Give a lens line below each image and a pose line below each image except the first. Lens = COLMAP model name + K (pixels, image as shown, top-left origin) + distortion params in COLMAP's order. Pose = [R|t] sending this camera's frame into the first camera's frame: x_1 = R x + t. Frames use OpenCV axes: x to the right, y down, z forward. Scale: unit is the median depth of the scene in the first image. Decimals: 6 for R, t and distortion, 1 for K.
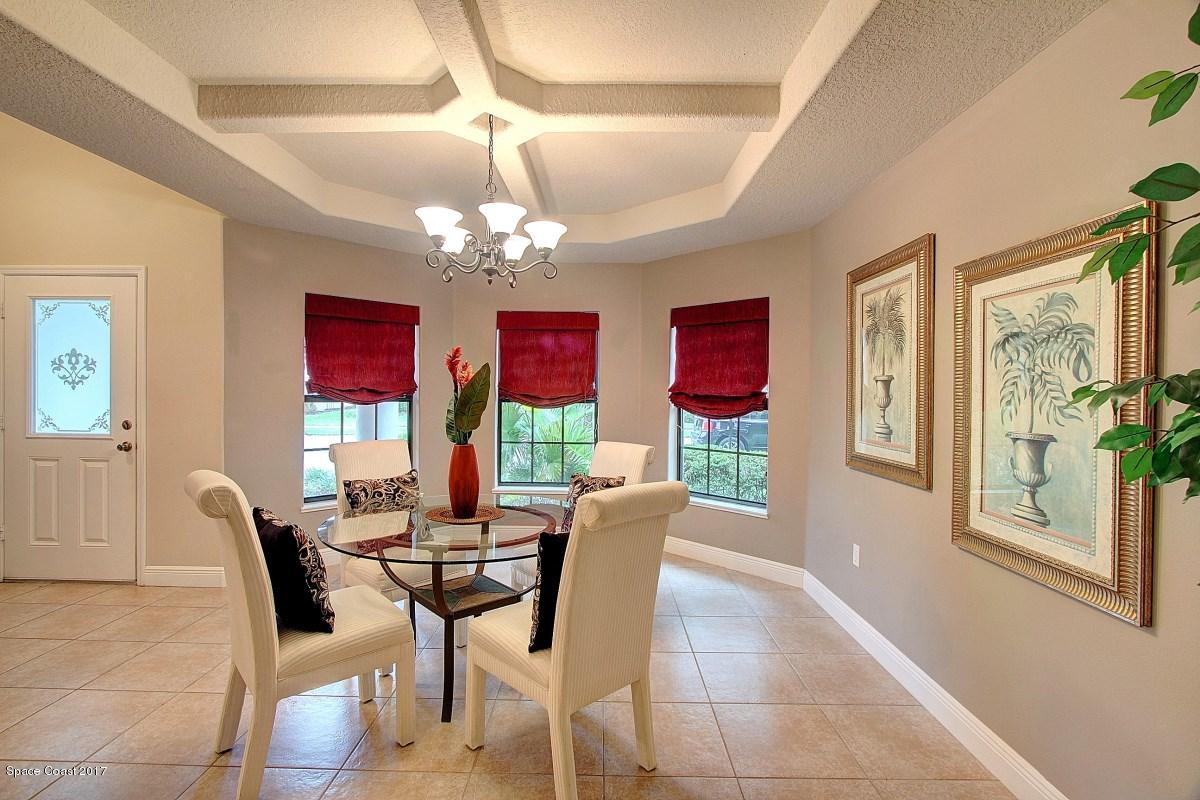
lens RADIAL K [[555.5, 0, 592.8], [0, 555.5, 398.5], [0, 0, 1]] dist [-0.011191, 0.000530]
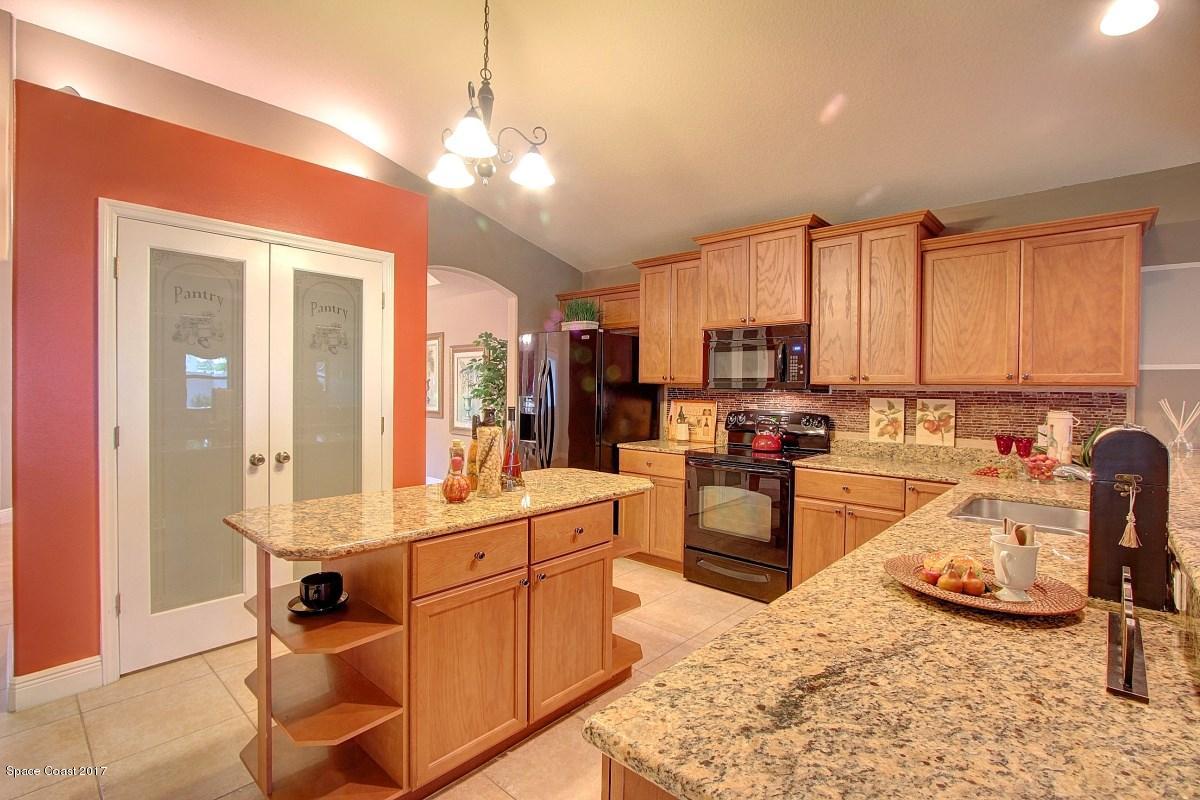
lens RADIAL K [[555.5, 0, 594.2], [0, 555.5, 390.8], [0, 0, 1]] dist [-0.011191, 0.000530]
pose [[0.662944, -0.008073, 0.748625, -0.939823], [0.005471, 0.999967, 0.005939, 0.003644], [-0.748649, 0.000159, 0.662967, -1.376949]]
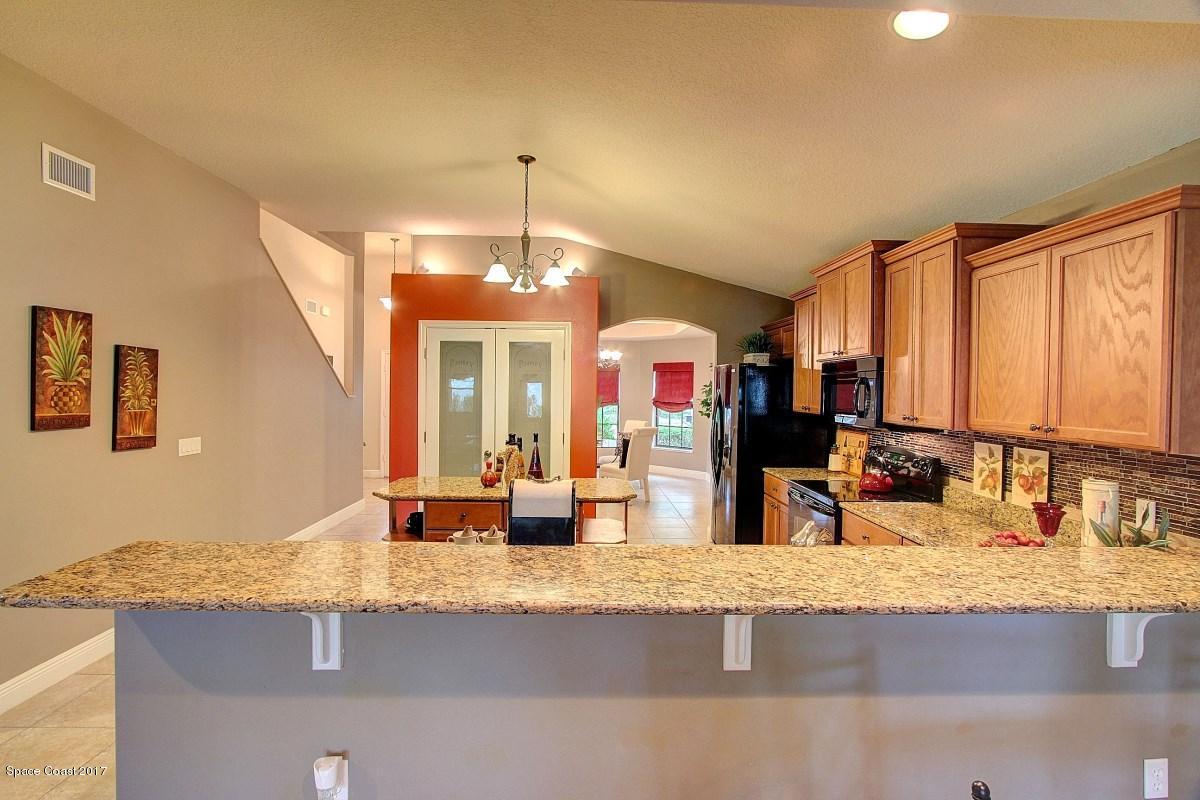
lens RADIAL K [[555.5, 0, 598.6], [0, 555.5, 388.7], [0, 0, 1]] dist [-0.011191, 0.000530]
pose [[0.998980, 0.001757, 0.045122, -0.300150], [-0.001311, 0.999950, -0.009919, -0.060359], [-0.045137, 0.009850, 0.998932, -2.049760]]
